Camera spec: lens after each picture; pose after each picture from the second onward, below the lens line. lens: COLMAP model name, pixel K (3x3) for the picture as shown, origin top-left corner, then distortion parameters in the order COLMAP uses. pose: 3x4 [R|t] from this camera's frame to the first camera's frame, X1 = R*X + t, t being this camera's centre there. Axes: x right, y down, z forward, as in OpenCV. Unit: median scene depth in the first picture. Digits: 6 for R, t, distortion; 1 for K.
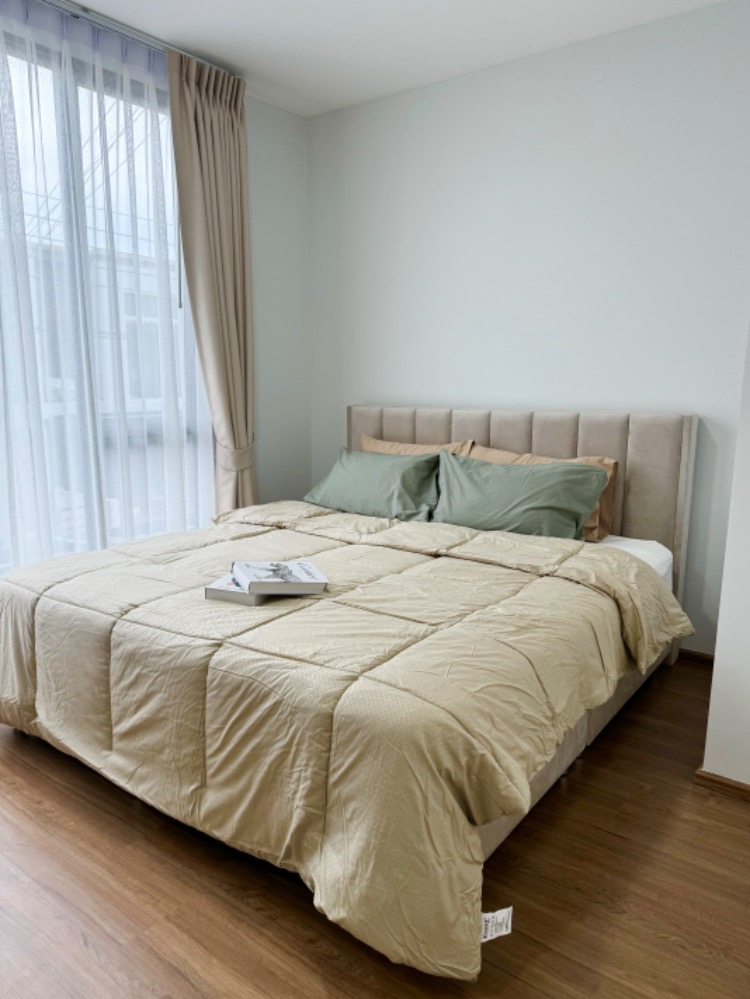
lens RADIAL K [[686.8, 0, 376.0], [0, 686.8, 533.1], [0, 0, 1]] dist [0.129941, -0.000843]
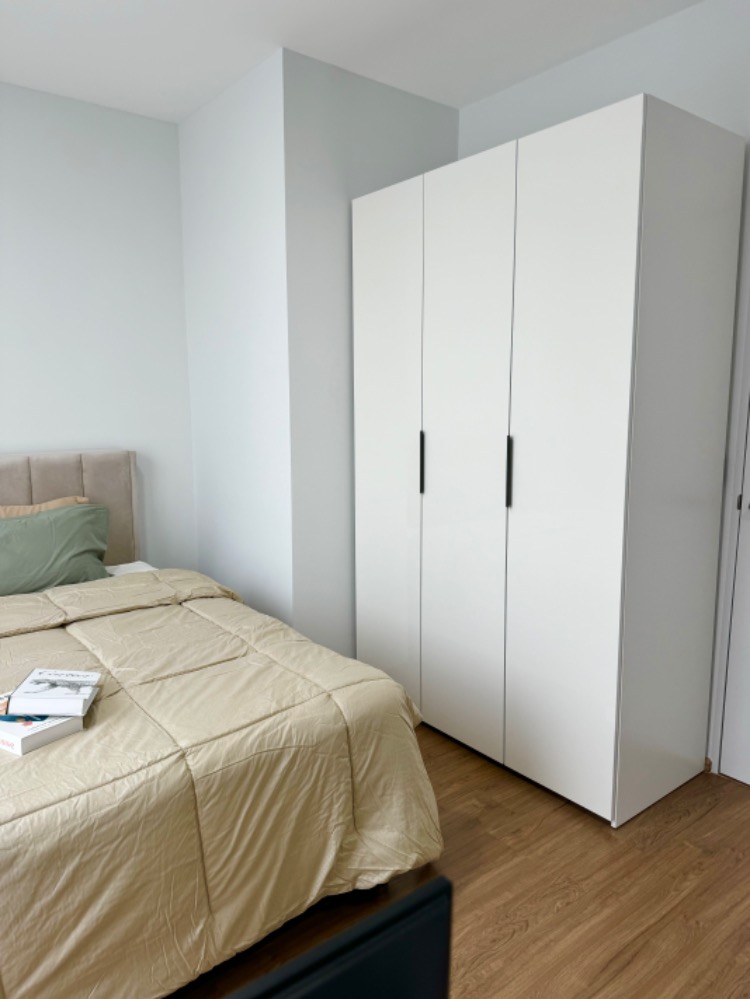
lens RADIAL K [[721.8, 0, 380.4], [0, 721.8, 497.9], [0, 0, 1]] dist [-0.002829, -0.001565]
pose [[0.257370, -0.152386, 0.954222, -0.980311], [0.223468, 0.970105, 0.094649, -0.180694], [-0.940118, 0.188879, 0.283730, 0.461211]]
